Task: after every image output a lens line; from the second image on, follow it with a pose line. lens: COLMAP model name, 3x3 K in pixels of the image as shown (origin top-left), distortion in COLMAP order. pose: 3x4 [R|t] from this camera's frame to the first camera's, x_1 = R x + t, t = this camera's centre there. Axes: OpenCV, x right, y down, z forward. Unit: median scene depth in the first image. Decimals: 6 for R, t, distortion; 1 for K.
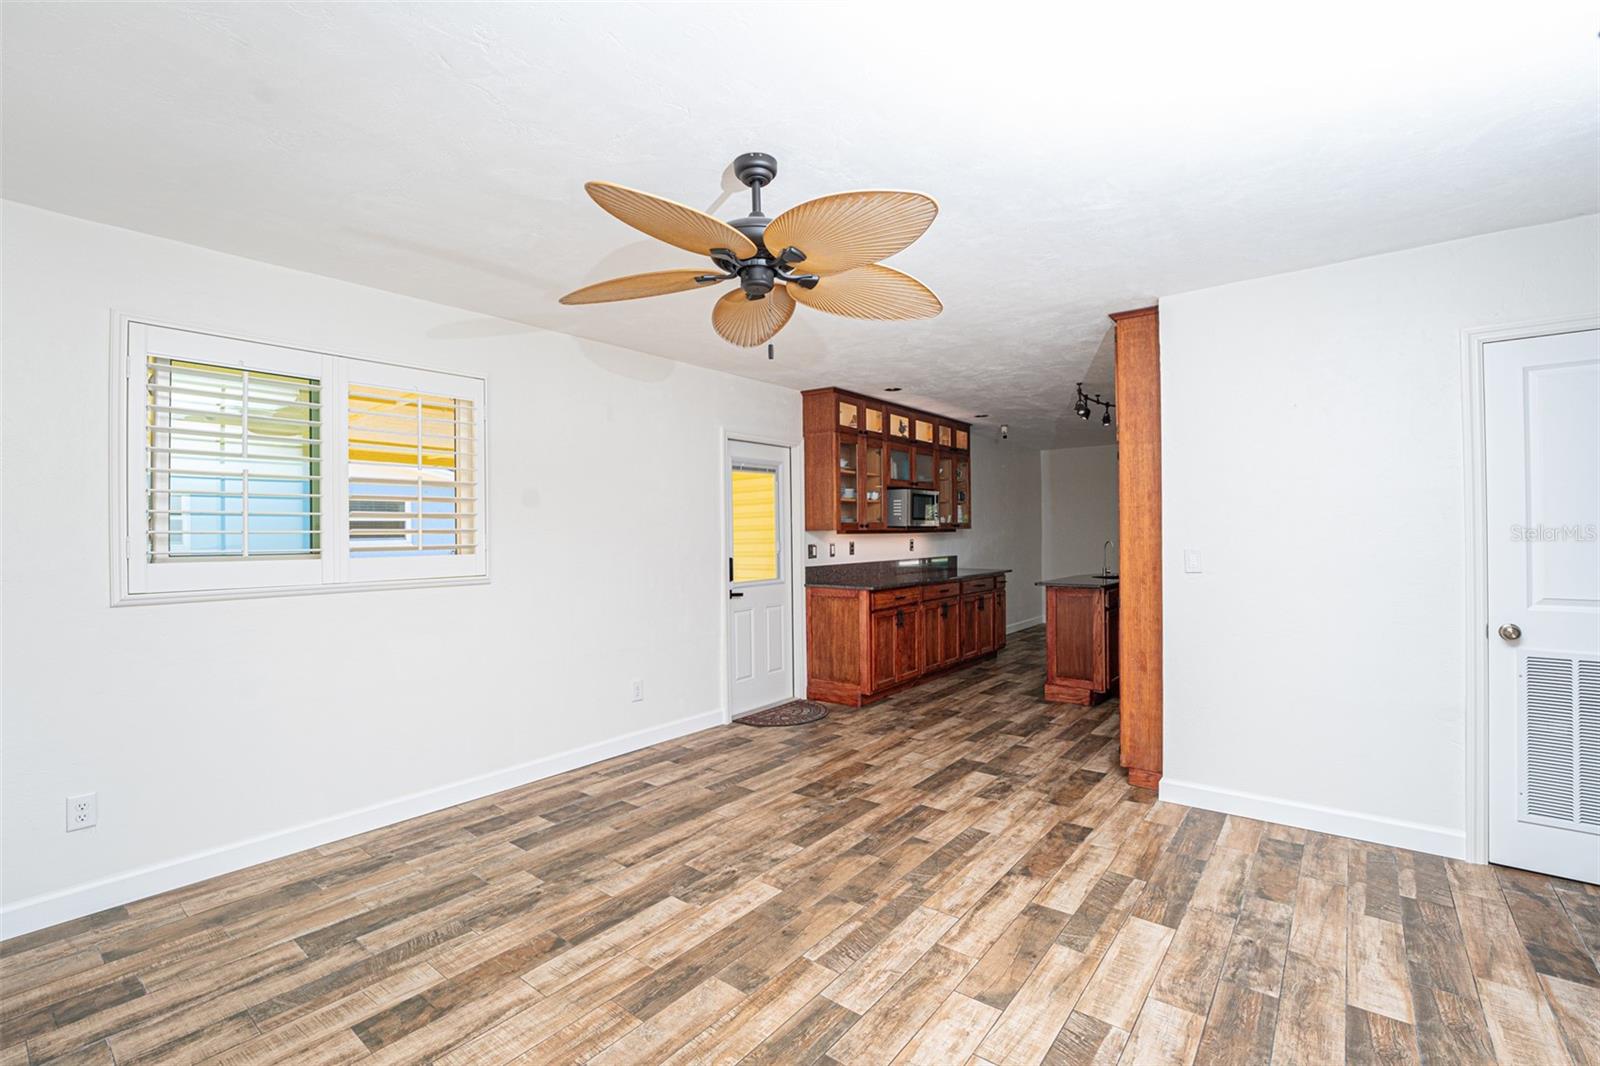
lens RADIAL K [[700.4, 0, 800.0], [0, 700.4, 533.0], [0, 0, 1]] dist [-0.024739, 0.000448]
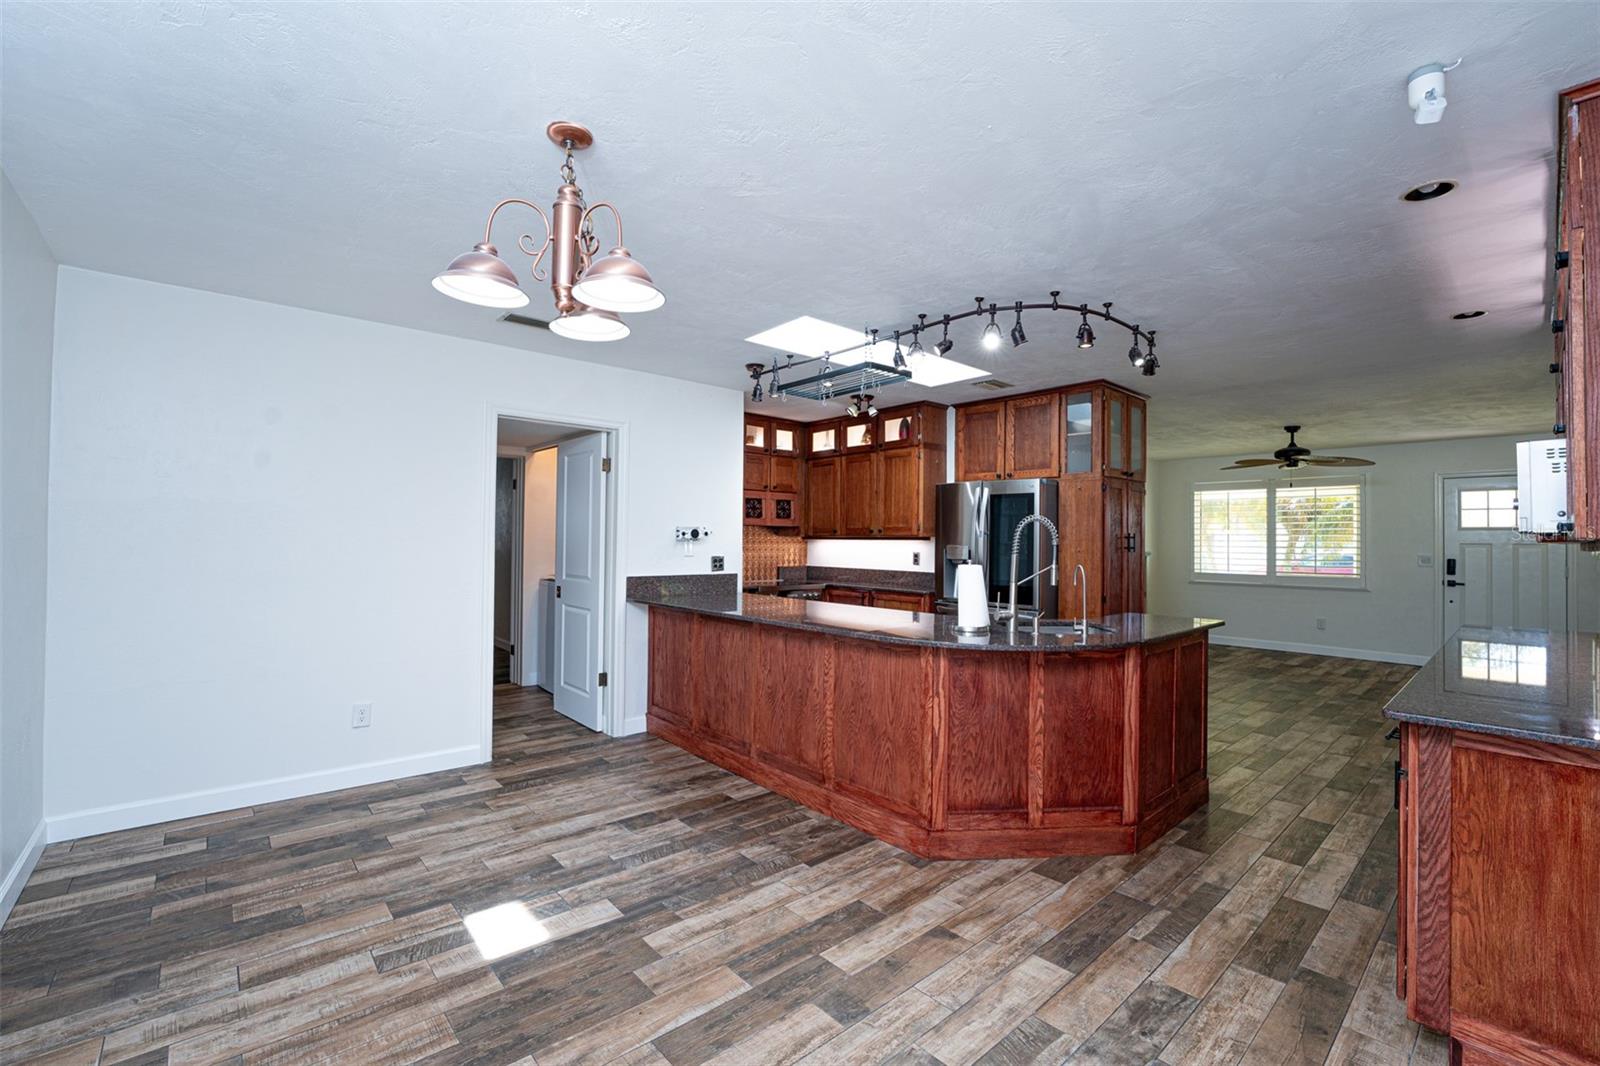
lens RADIAL K [[680.4, 0, 806.8], [0, 680.4, 530.3], [0, 0, 1]] dist [-0.022768, 0.000358]
pose [[-0.985615, 0.001824, 0.168994, 0.912660], [-0.000739, 0.999886, -0.015104, -0.009770], [-0.169002, -0.015012, -0.985501, 2.503486]]
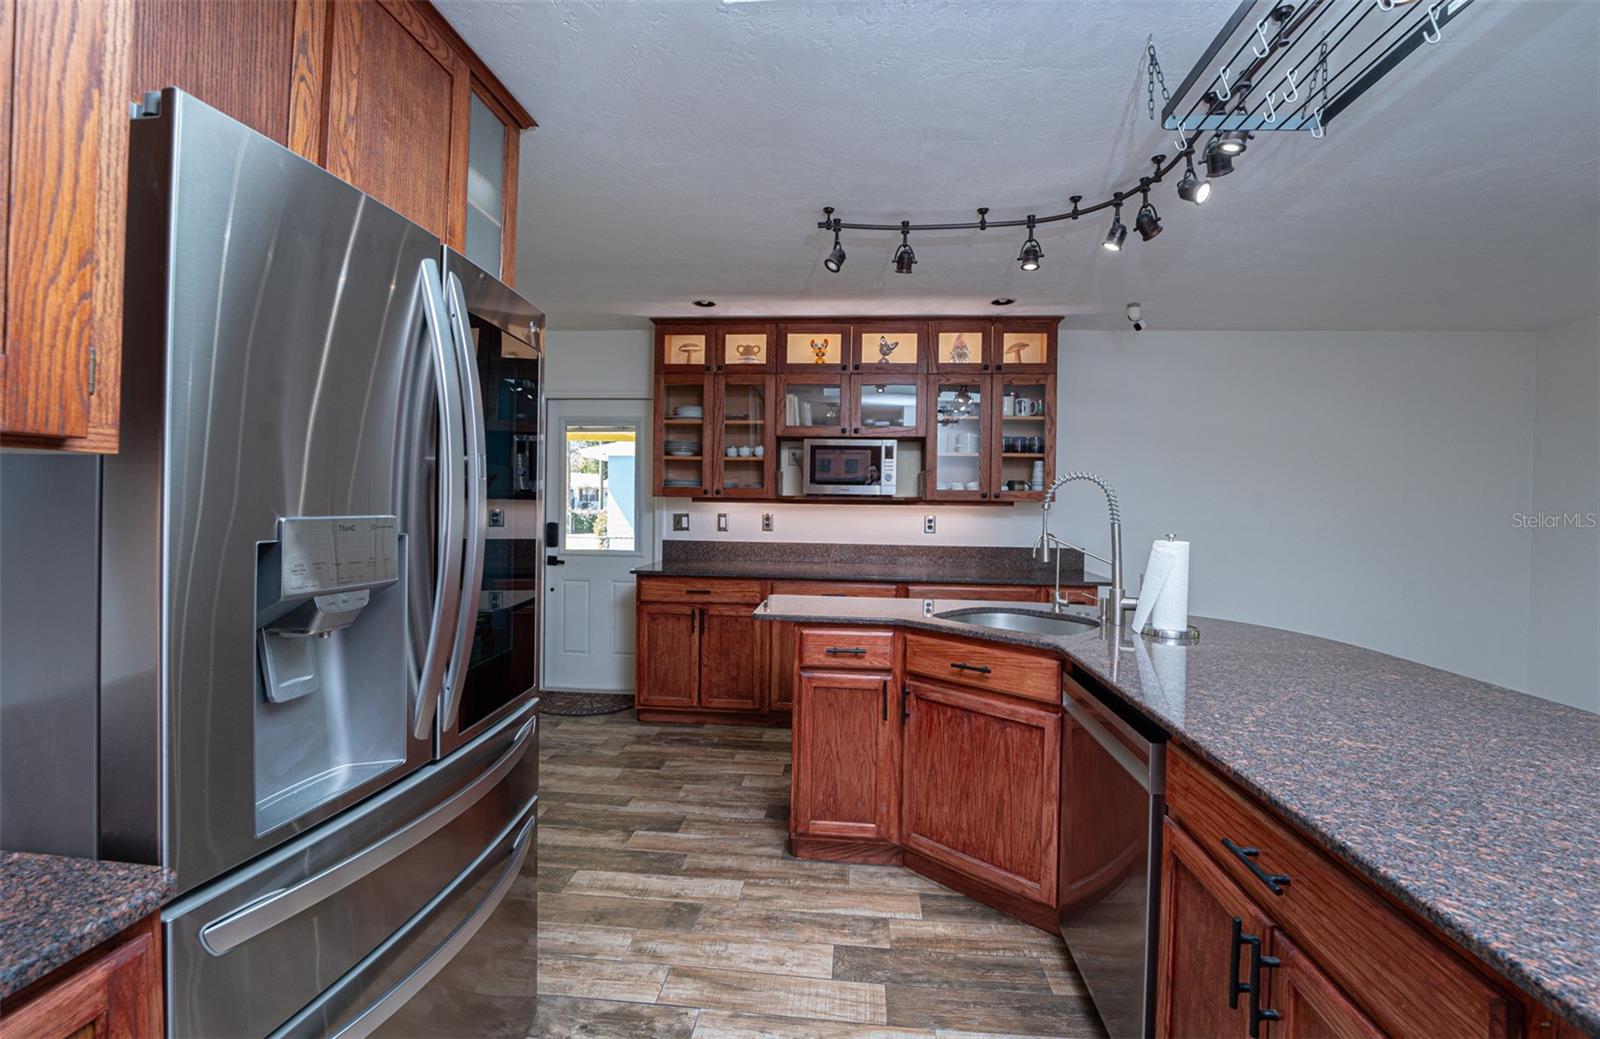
lens RADIAL K [[672.3, 0, 802.9], [0, 672.3, 506.3], [0, 0, 1]] dist [-0.025797, 0.002569]
pose [[0.555077, 0.024137, -0.831449, 1.157359], [-0.024274, 0.999623, 0.012814, -0.009409], [0.831445, 0.013070, 0.555454, 1.049232]]
